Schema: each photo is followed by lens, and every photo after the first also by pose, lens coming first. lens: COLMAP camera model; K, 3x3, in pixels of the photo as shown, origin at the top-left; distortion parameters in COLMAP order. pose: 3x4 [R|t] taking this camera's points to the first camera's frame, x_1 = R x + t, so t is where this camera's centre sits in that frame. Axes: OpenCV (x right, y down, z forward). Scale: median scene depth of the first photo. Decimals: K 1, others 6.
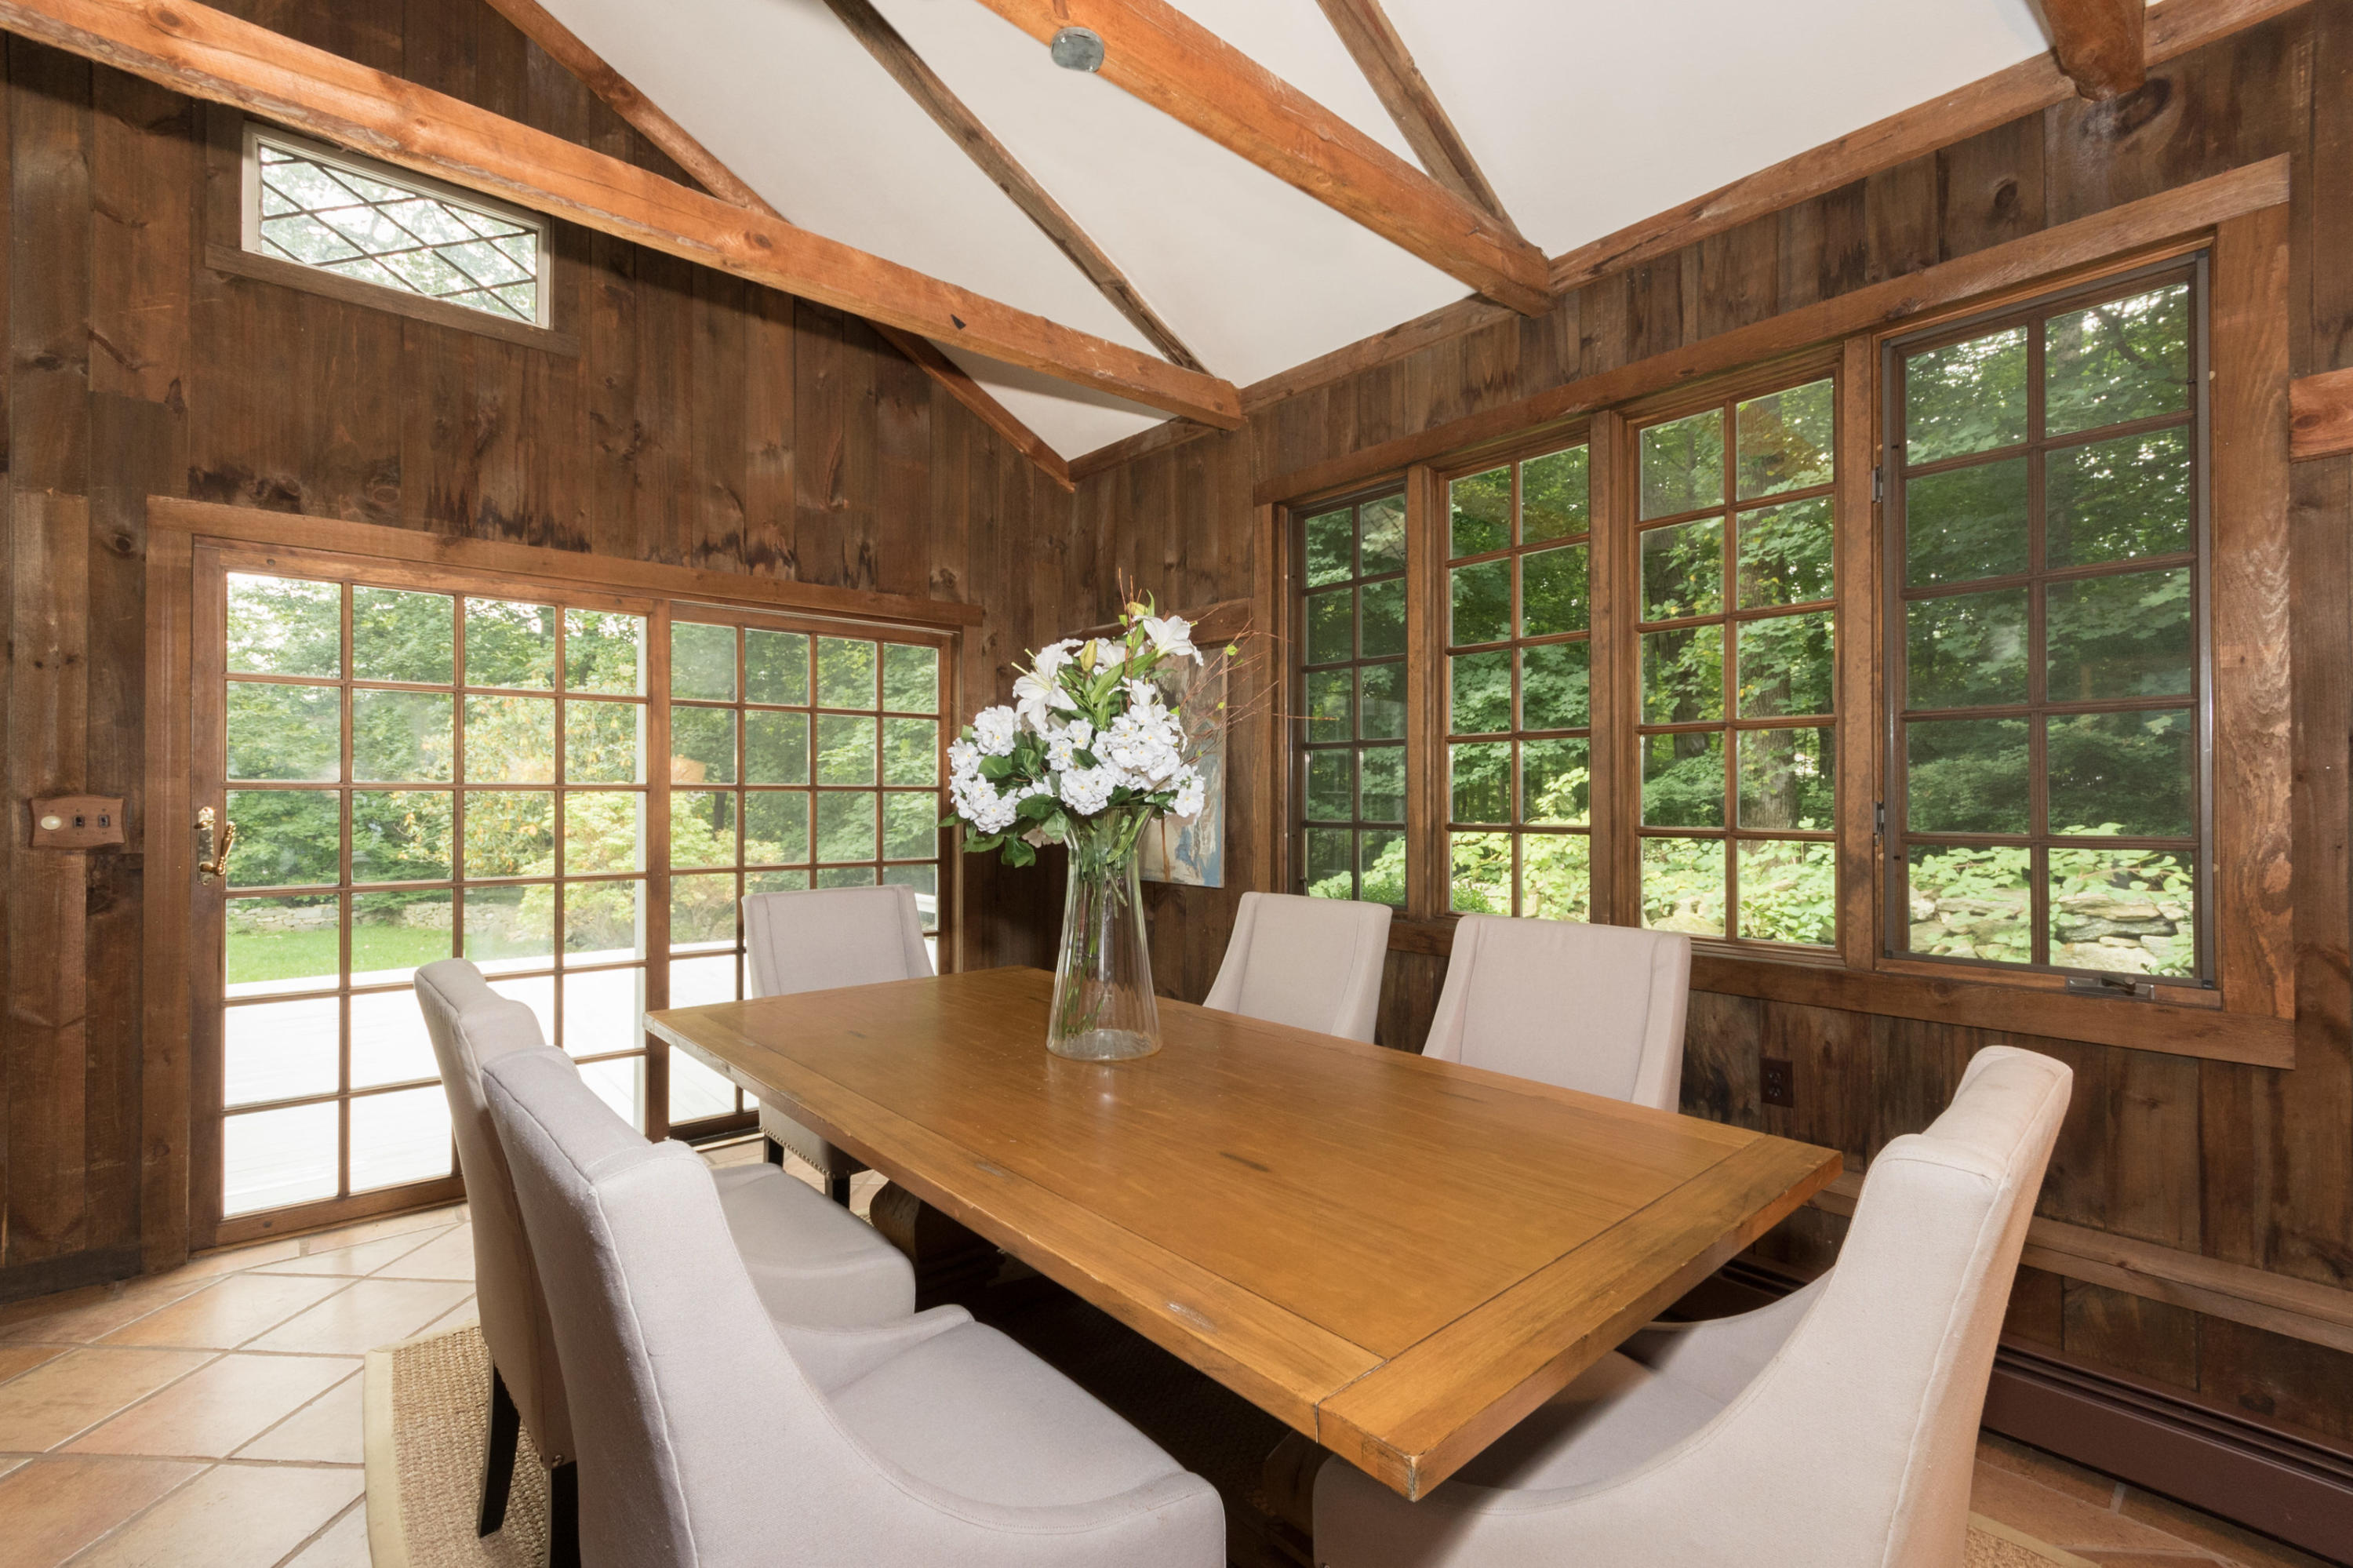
lens RADIAL K [[1070.5, 0, 1183.0], [0, 1070.5, 786.5], [0, 0, 1]] dist [0.011175, 0.000180]
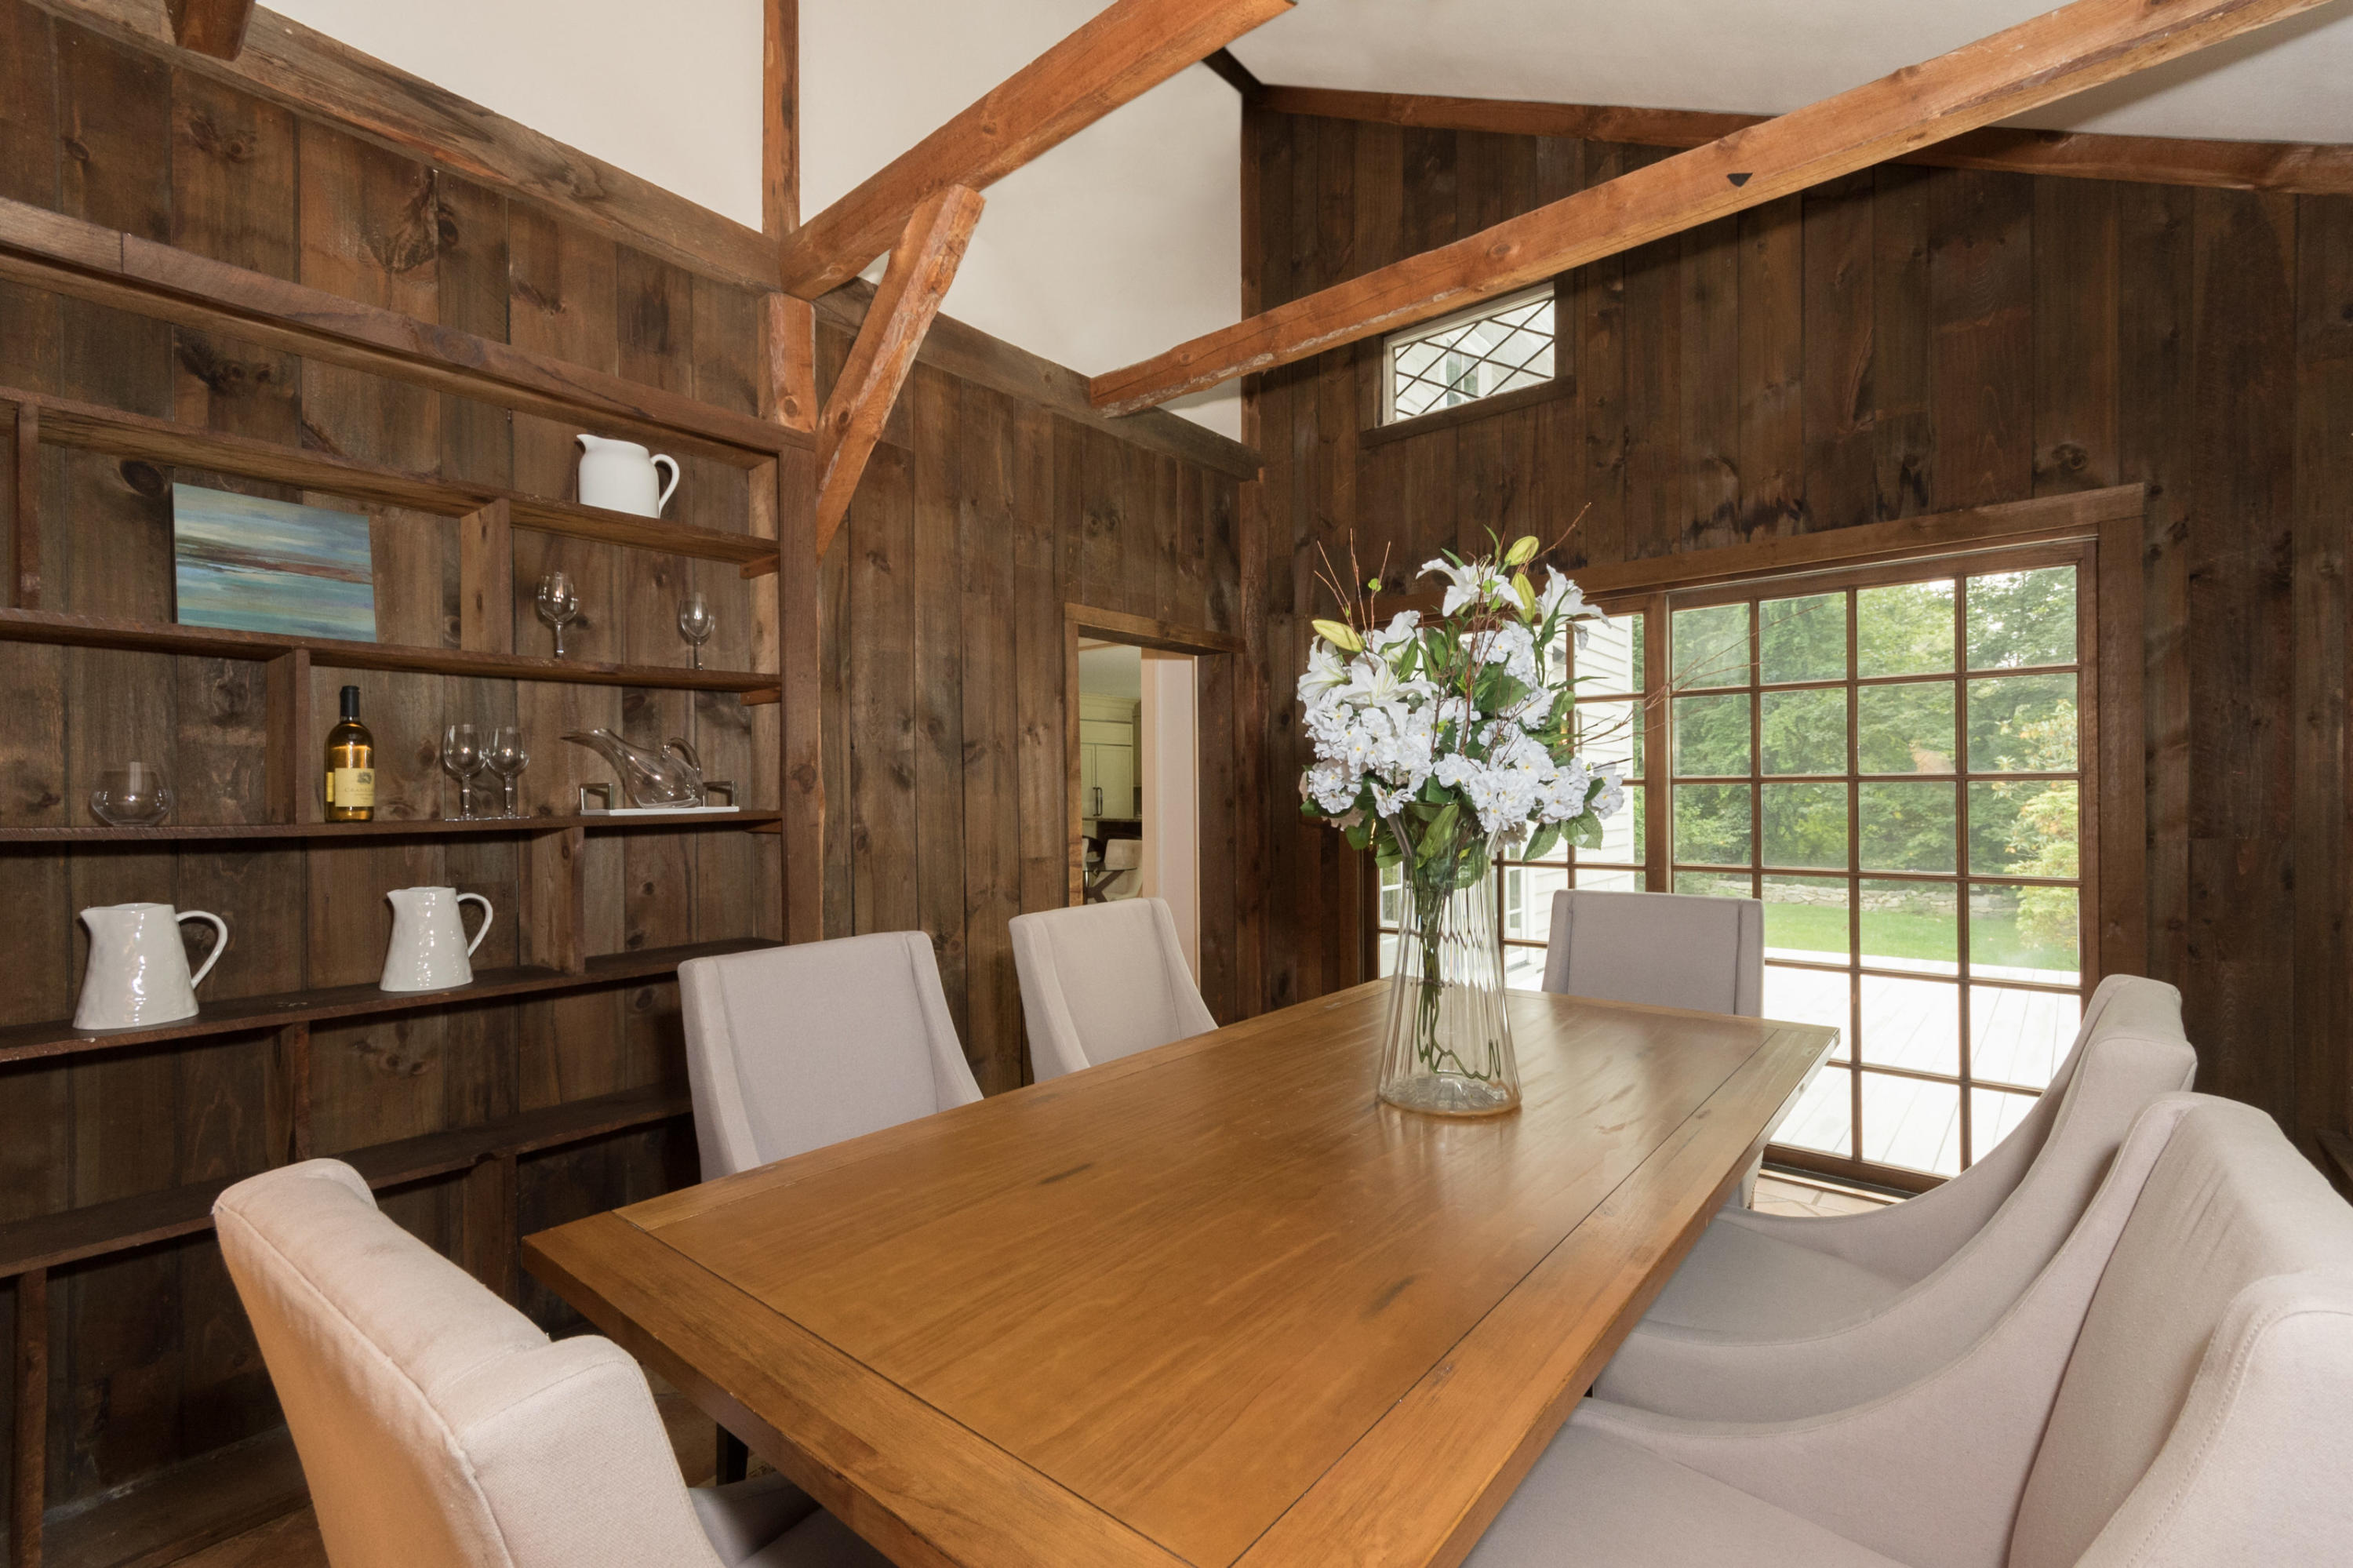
lens RADIAL K [[1052.4, 0, 1169.8], [0, 1052.4, 793.1], [0, 0, 1]] dist [0.043126, 0.000084]
pose [[0.117253, -0.002209, -0.993100, 0.435403], [0.017029, 0.999855, -0.000214, 0.003919], [0.992956, -0.016887, 0.117274, 0.422344]]
